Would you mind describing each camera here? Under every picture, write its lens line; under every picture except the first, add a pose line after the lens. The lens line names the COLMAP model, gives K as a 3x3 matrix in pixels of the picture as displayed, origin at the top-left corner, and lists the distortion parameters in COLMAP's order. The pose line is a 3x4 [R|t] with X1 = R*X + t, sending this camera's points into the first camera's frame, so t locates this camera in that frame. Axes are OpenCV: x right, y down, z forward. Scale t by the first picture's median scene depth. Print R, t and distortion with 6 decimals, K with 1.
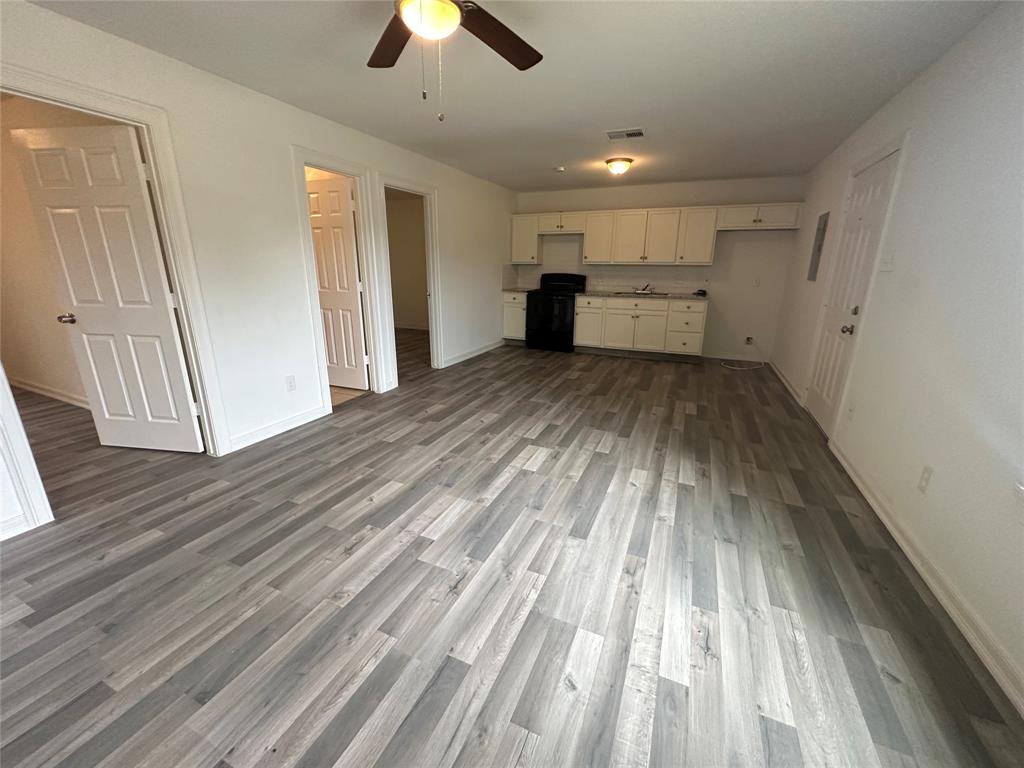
lens RADIAL K [[409.4, 0, 509.9], [0, 409.4, 384.6], [0, 0, 1]] dist [0.001218, -0.000497]
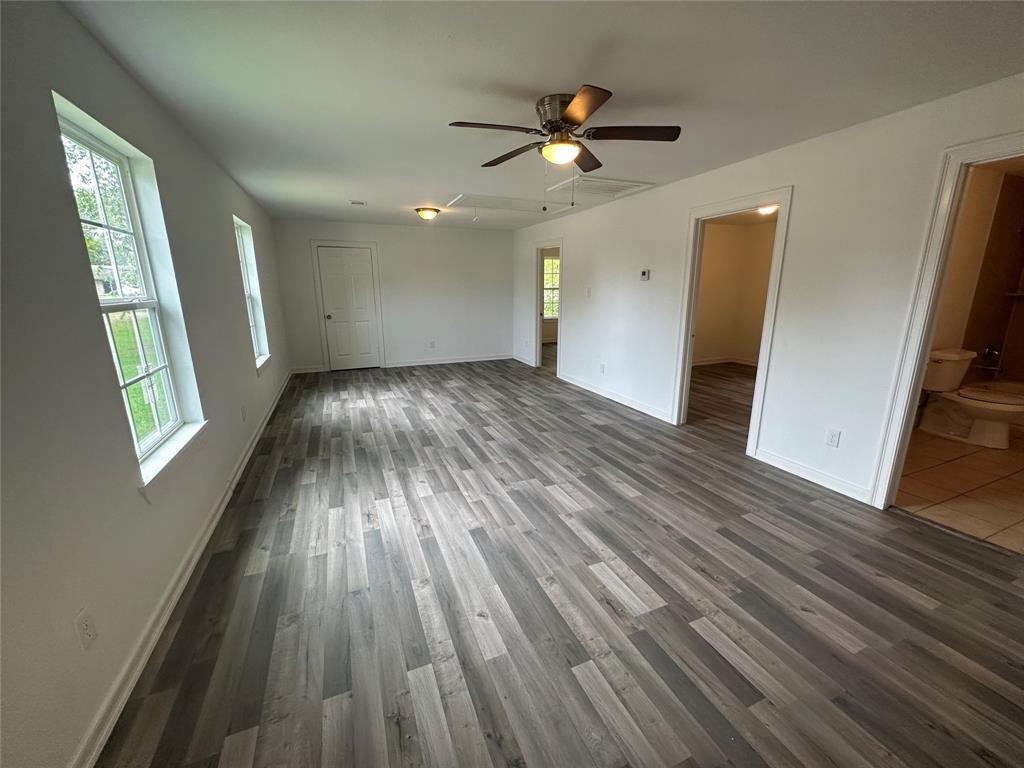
lens RADIAL K [[409.4, 0, 512.8], [0, 409.4, 384.8], [0, 0, 1]] dist [0.001218, -0.000497]
pose [[-0.682588, 0.160486, -0.712964, 0.796603], [-0.207665, 0.892778, 0.399779, -0.460924], [0.700678, 0.420942, -0.576071, 1.438425]]
